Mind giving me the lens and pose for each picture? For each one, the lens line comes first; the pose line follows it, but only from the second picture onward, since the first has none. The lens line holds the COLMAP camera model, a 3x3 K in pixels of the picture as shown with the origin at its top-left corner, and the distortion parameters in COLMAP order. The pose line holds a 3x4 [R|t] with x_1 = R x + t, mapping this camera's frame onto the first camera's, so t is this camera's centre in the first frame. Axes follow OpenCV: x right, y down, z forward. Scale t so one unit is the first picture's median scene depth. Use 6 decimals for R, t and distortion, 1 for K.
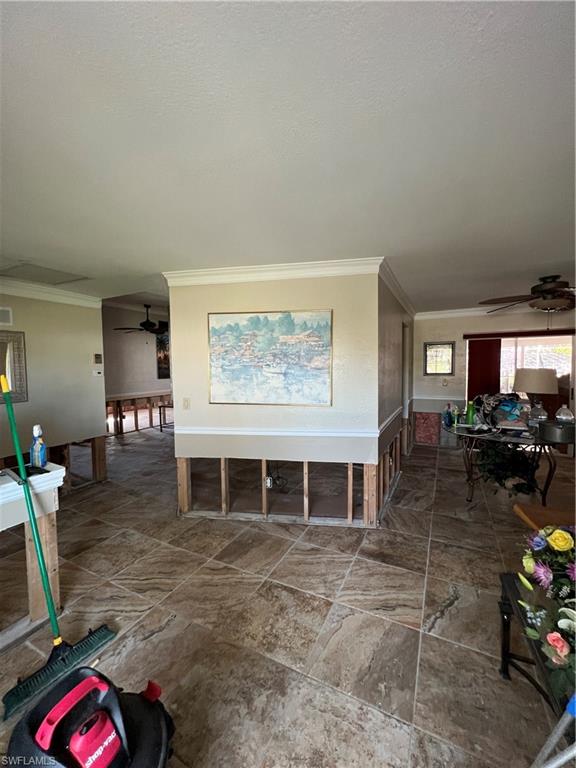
lens RADIAL K [[307.2, 0, 288.3], [0, 307.2, 381.9], [0, 0, 1]] dist [-0.001890, 0.000794]
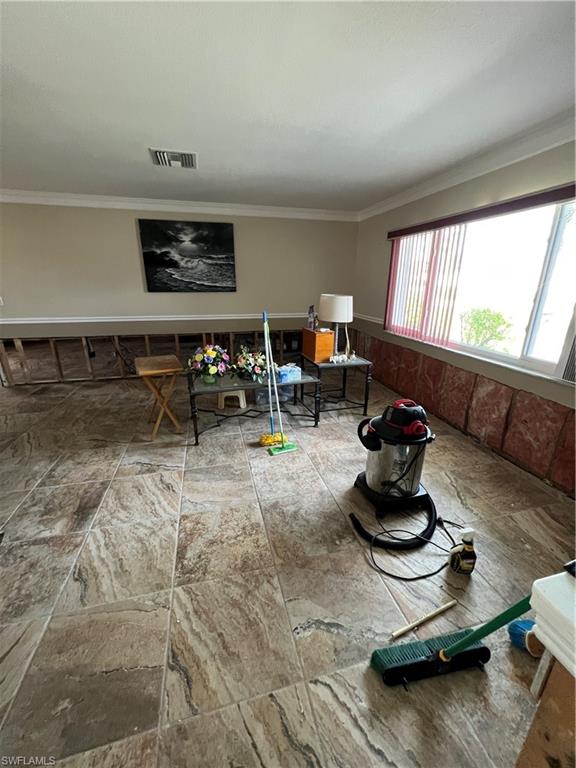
lens RADIAL K [[307.2, 0, 292.7], [0, 307.2, 382.9], [0, 0, 1]] dist [-0.001890, 0.000794]
pose [[-0.673803, -0.222832, 0.704511, -0.453271], [0.043360, 0.939878, 0.338747, -0.005063], [-0.737638, 0.258796, -0.623630, 0.800149]]
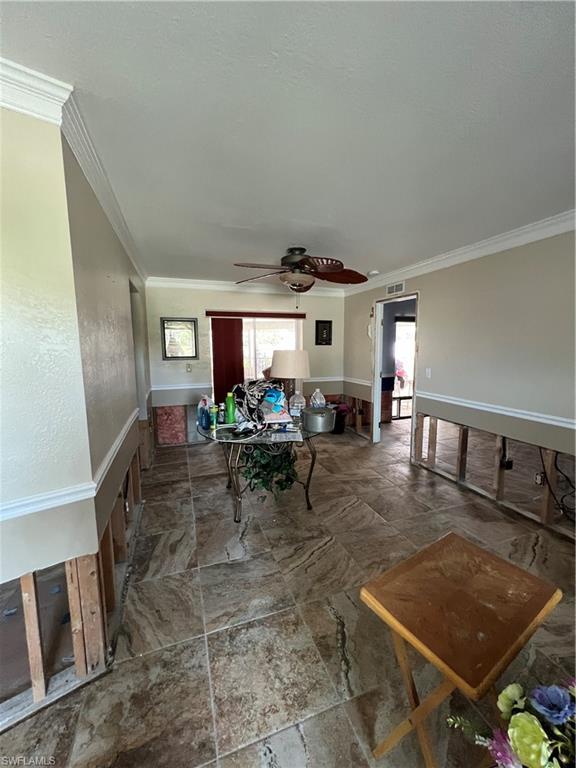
lens RADIAL K [[307.2, 0, 287.6], [0, 307.2, 382.7], [0, 0, 1]] dist [-0.001890, 0.000794]
pose [[0.682016, -0.081121, 0.726824, 0.150080], [0.038736, 0.996441, 0.074865, -0.017567], [-0.730311, -0.022904, 0.682731, 0.417151]]
